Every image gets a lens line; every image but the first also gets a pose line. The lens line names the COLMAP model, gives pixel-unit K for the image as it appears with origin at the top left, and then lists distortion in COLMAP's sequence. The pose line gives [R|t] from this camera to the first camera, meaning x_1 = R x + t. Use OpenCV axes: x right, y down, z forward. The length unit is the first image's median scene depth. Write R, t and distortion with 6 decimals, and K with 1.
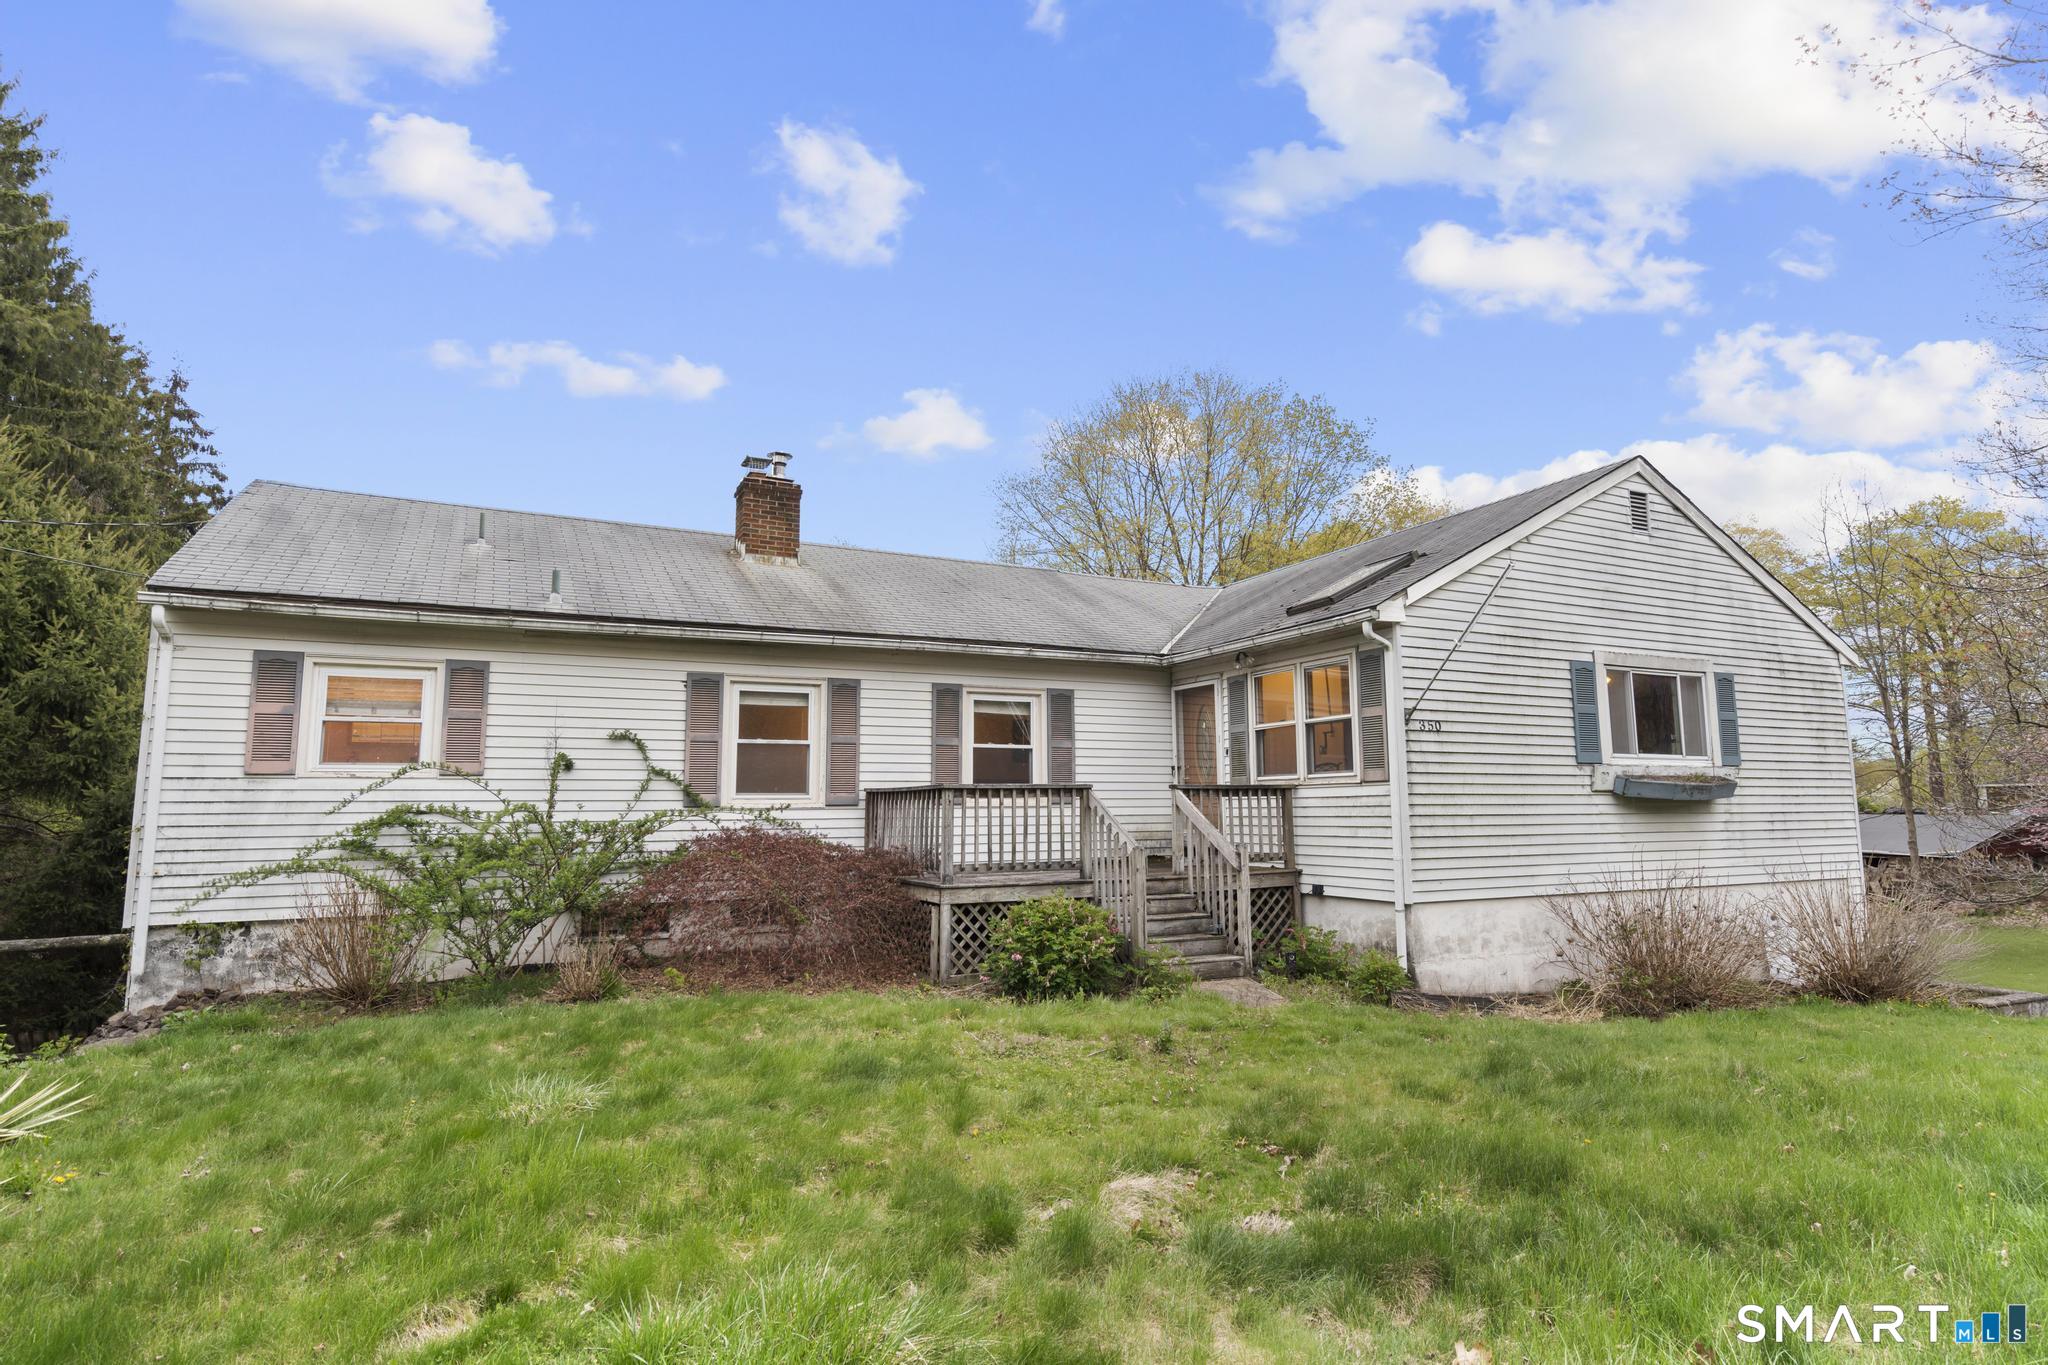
lens RADIAL K [[1076.4, 0, 1035.4], [0, 1076.4, 688.1], [0, 0, 1]] dist [0.001613, 0.000168]
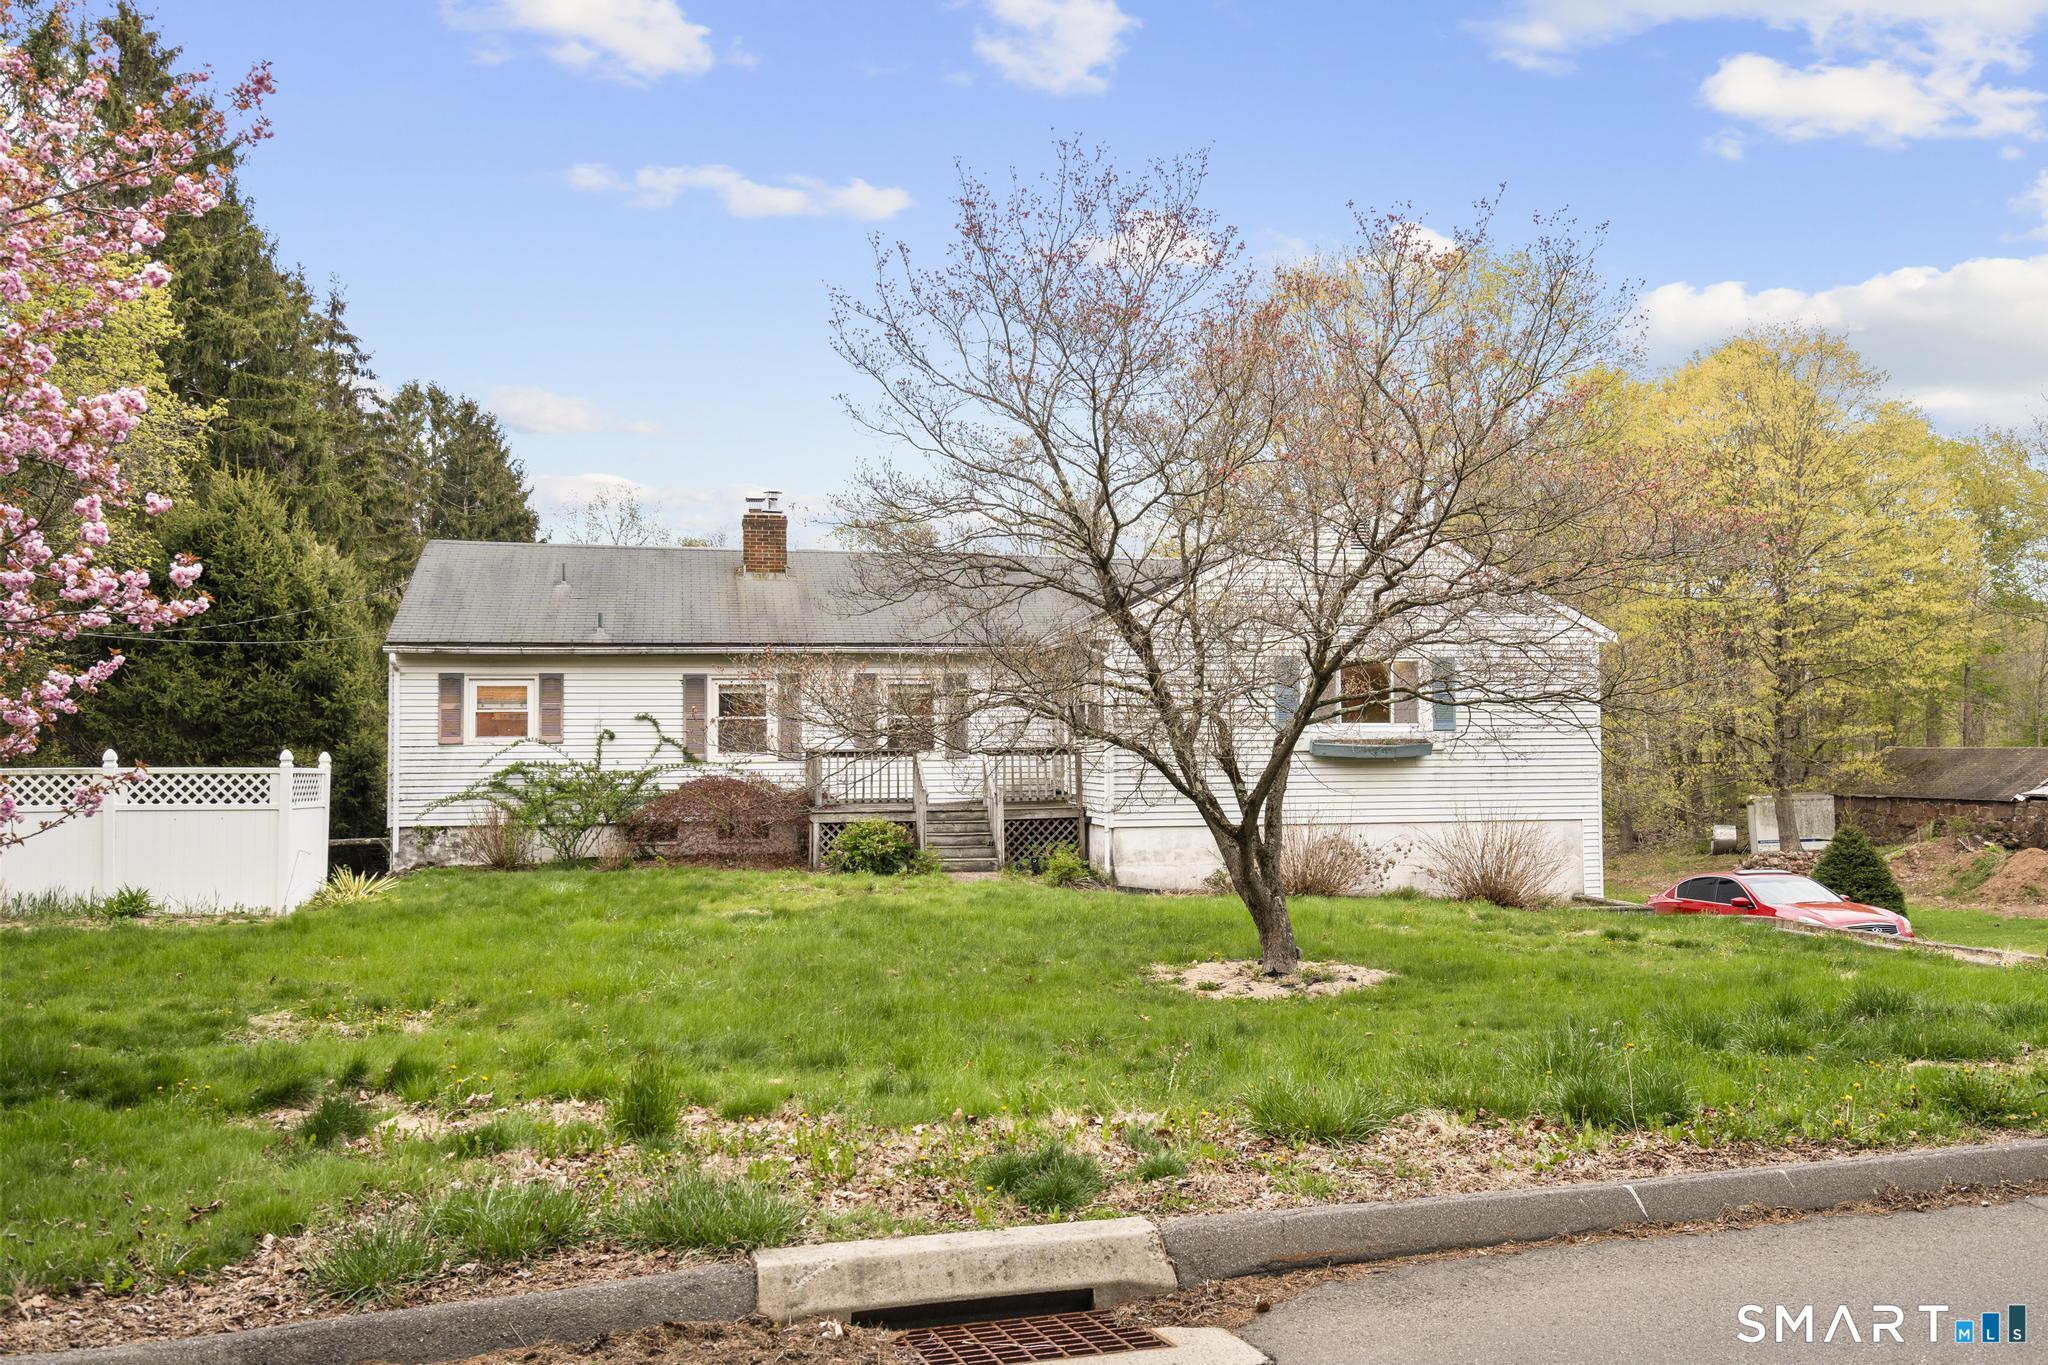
lens RADIAL K [[1601.0, 0, 1017.2], [0, 1601.0, 683.8], [0, 0, 1]] dist [-0.002806, -0.004860]
pose [[0.963992, -0.010083, -0.265742, 0.740871], [0.030881, 0.996765, 0.074203, -0.155353], [0.264134, -0.079737, 0.961184, -1.065162]]
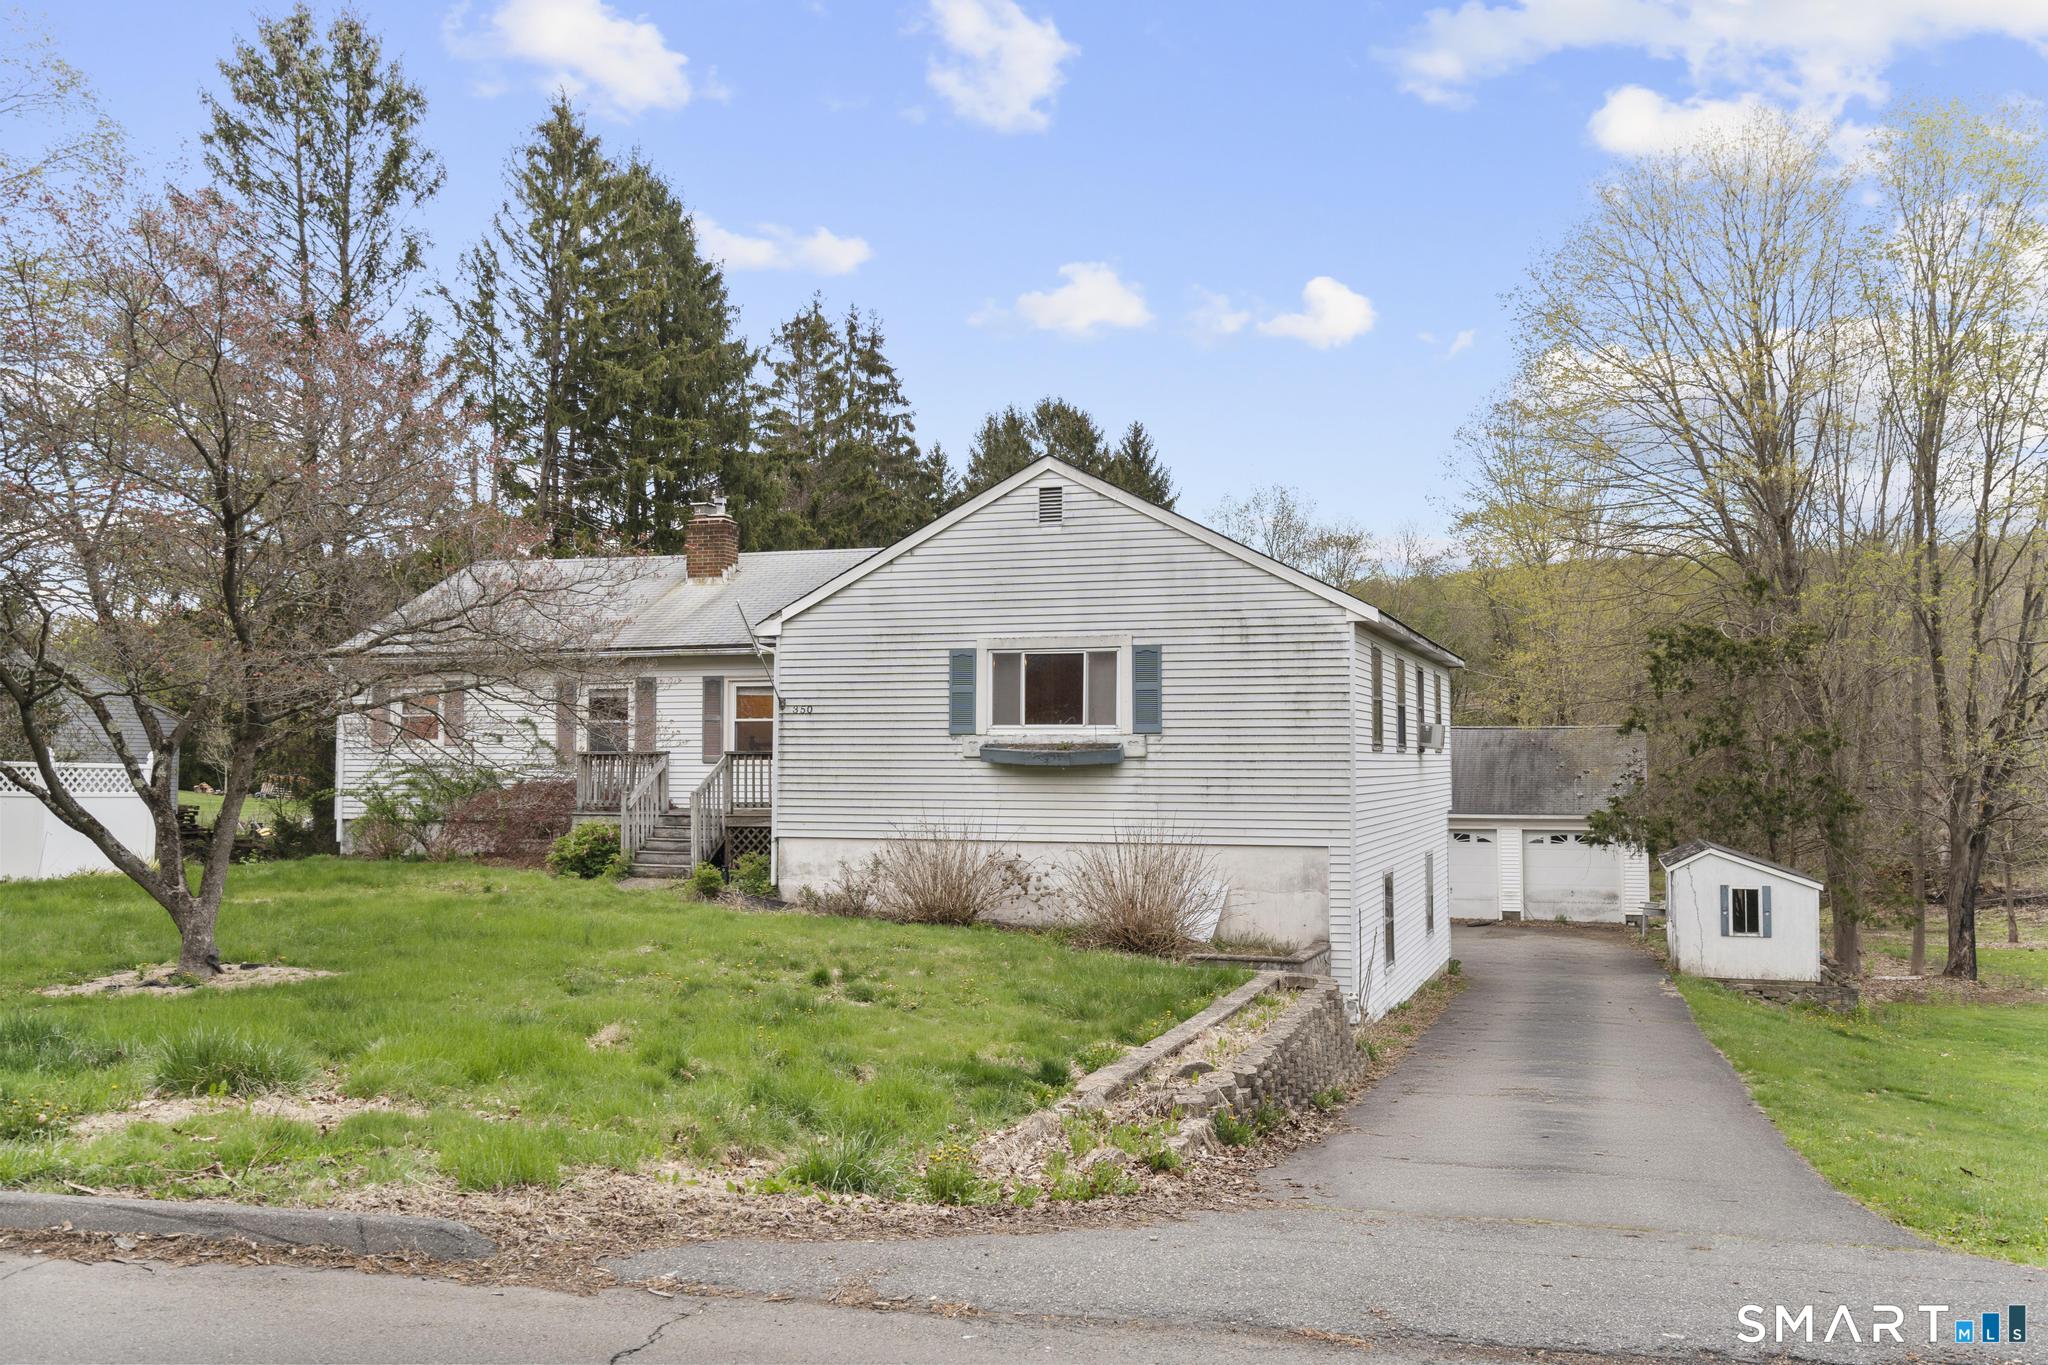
lens RADIAL K [[1695.3, 0, 1016.0], [0, 1695.3, 677.2], [0, 0, 1]] dist [0.008515, 0.004925]
pose [[0.703056, -0.026373, -0.710645, 1.950959], [0.074510, 0.996544, 0.036730, -0.060279], [0.707220, -0.078773, 0.702591, -0.290512]]
